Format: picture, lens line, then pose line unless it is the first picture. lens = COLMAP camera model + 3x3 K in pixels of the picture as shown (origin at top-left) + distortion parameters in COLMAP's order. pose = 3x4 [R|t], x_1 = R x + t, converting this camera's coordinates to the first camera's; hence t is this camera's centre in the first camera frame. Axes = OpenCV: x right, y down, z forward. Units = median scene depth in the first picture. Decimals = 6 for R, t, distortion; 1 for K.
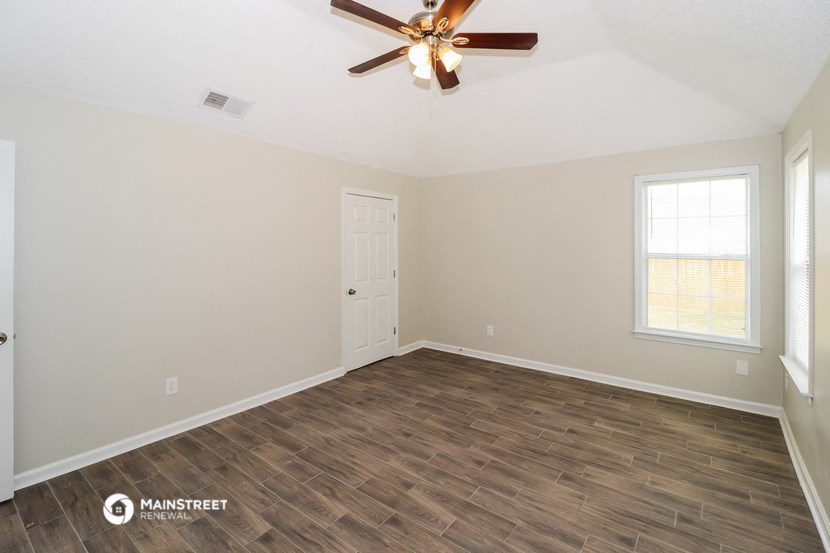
lens RADIAL K [[390.8, 0, 412.8], [0, 390.8, 244.3], [0, 0, 1]] dist [-0.000591, -0.004571]
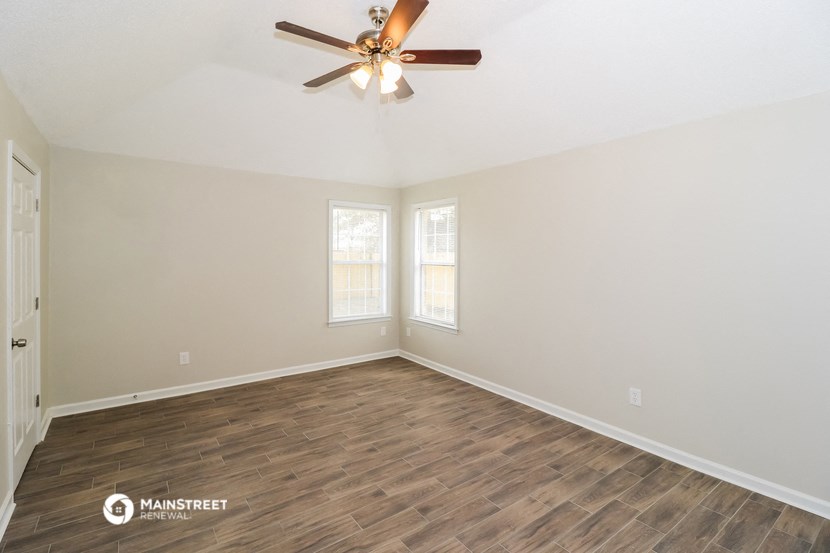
lens RADIAL K [[390.8, 0, 415.2], [0, 390.8, 254.0], [0, 0, 1]] dist [-0.000591, -0.004571]
pose [[0.275098, -0.000752, 0.961416, -0.730669], [-0.001927, 0.999997, 0.001334, -0.001988], [-0.961414, -0.002220, 0.275096, 0.484957]]
